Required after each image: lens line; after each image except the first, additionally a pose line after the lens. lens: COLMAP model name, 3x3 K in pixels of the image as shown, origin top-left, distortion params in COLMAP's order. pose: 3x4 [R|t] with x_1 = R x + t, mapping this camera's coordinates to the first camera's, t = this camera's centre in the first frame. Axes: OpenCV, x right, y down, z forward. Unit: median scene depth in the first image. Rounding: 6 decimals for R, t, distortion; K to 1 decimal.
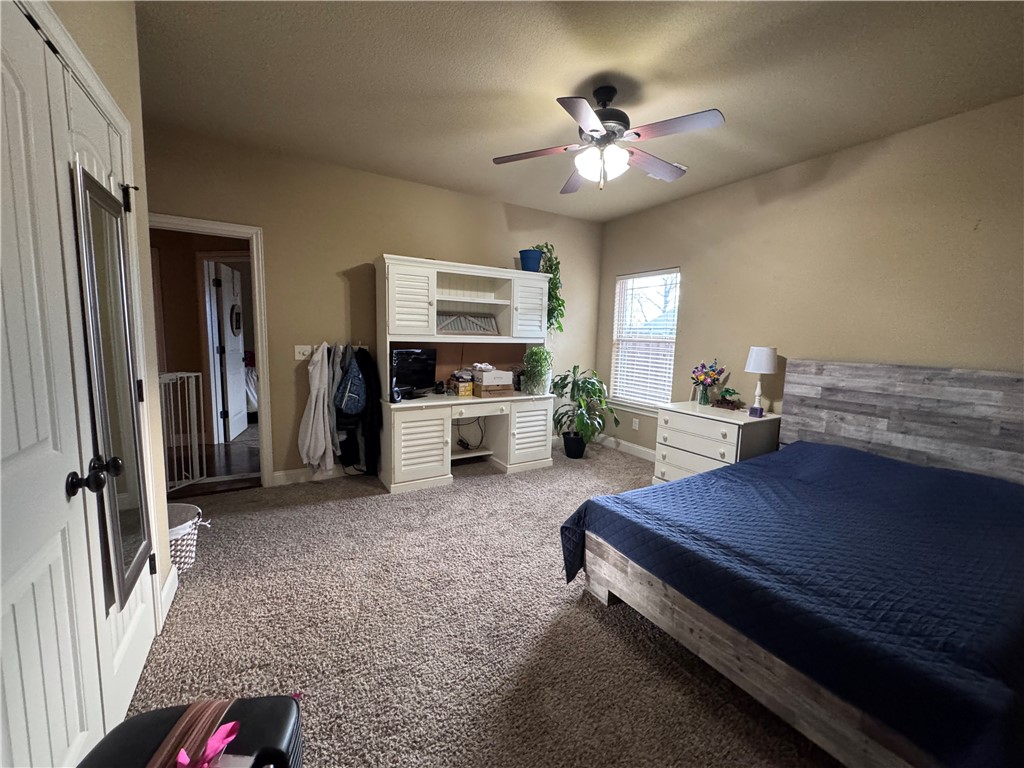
lens RADIAL K [[409.9, 0, 515.7], [0, 409.9, 381.6], [0, 0, 1]] dist [-0.002291, 0.000474]
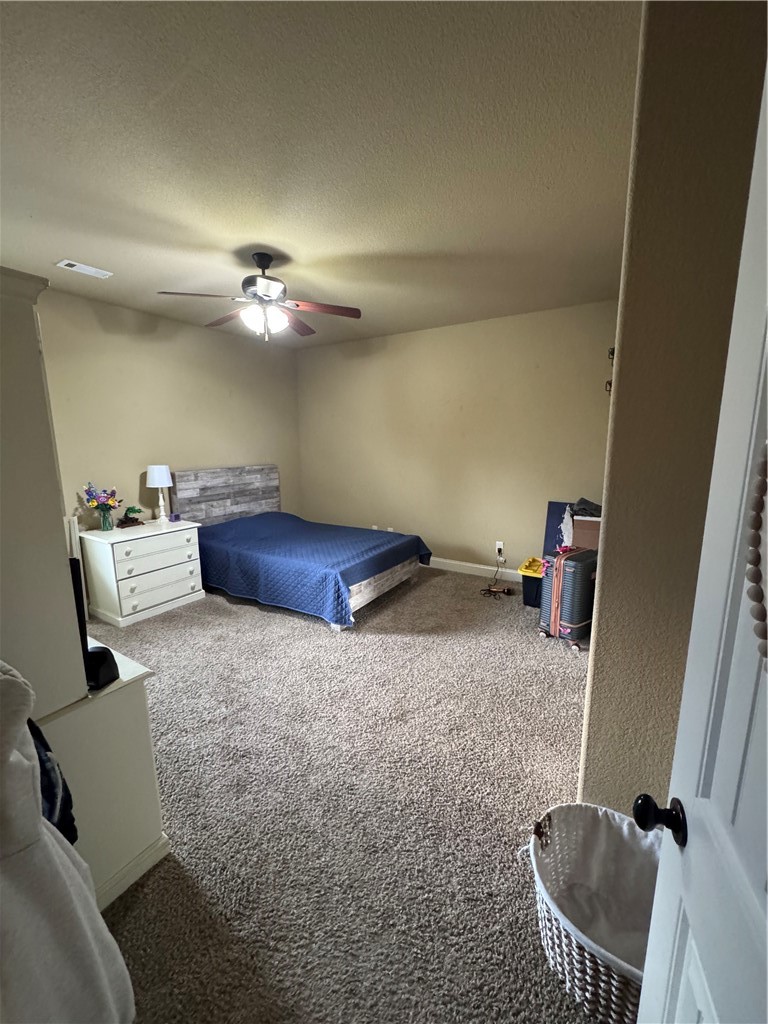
lens RADIAL K [[409.9, 0, 386.5], [0, 409.9, 511.5], [0, 0, 1]] dist [-0.002291, 0.000474]
pose [[-0.474625, -0.179875, 0.861613, -0.937036], [0.088056, 0.964281, 0.249815, -0.235941], [-0.875772, 0.194439, -0.441833, 1.177647]]
